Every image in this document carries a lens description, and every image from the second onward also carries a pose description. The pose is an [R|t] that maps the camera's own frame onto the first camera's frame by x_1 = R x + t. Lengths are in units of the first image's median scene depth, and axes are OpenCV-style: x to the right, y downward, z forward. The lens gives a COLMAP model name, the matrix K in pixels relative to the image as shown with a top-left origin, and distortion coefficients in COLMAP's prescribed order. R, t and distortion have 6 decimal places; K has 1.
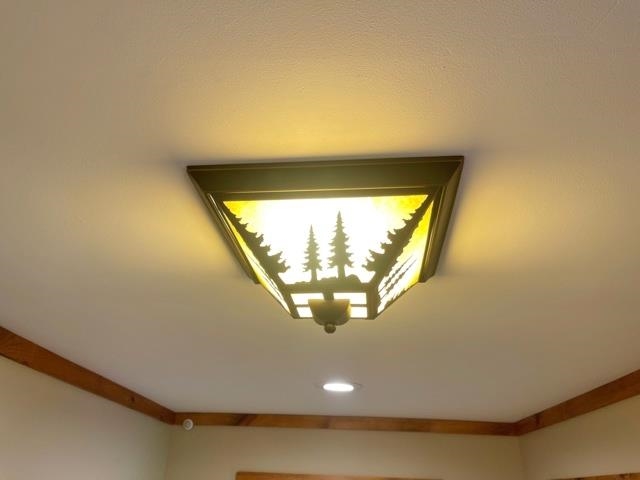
lens RADIAL K [[478.5, 0, 317.6], [0, 478.5, 244.2], [0, 0, 1]] dist [0.087999, -0.130697]
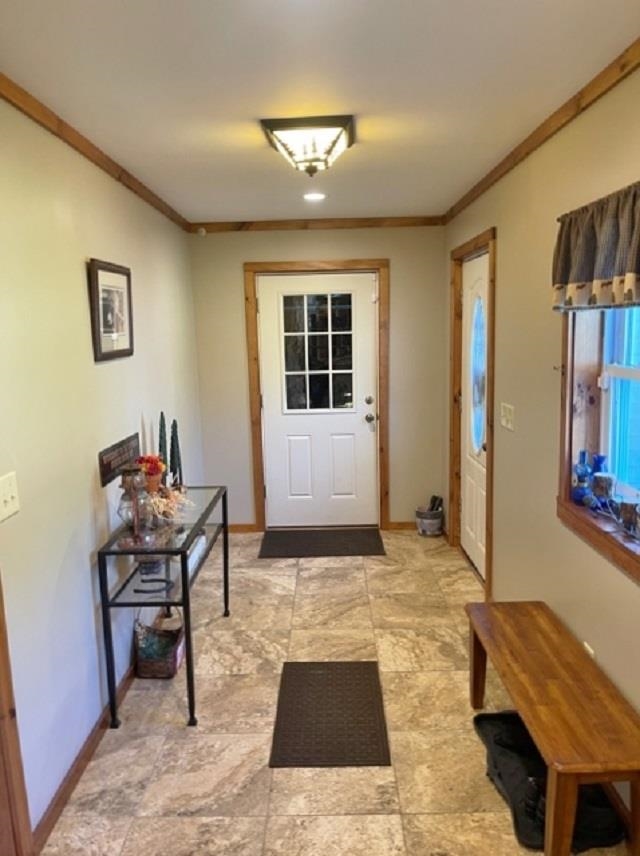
lens RADIAL K [[640.0, 0, 320.0], [0, 640.0, 428.0], [0, 0, 1]] dist [0.087999, -0.130697]
pose [[0.996856, -0.071872, 0.033356, -0.163480], [0.038546, 0.807684, 0.588355, -0.883505], [-0.069227, -0.585219, 0.807915, -3.033446]]
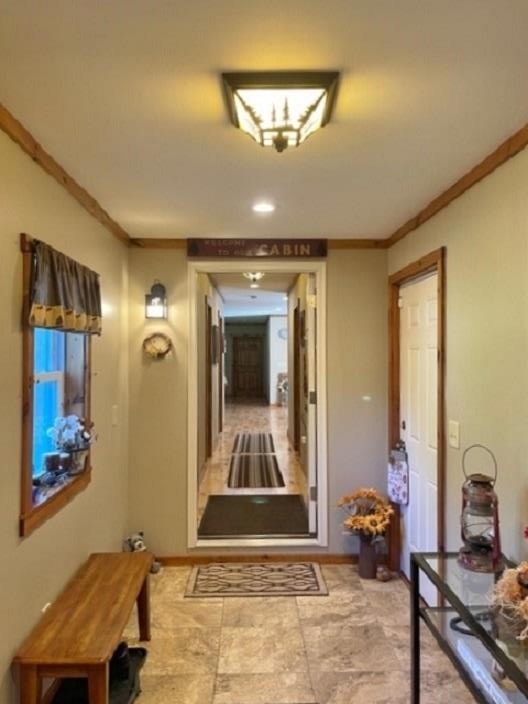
lens RADIAL K [[526.4, 0, 264.0], [0, 526.4, 352.0], [0, 0, 1]] dist [0.087999, -0.130697]
pose [[0.996124, -0.035459, 0.080494, -0.295104], [-0.005491, 0.888288, 0.459254, -0.137021], [-0.087787, -0.457916, 0.884650, -1.727449]]
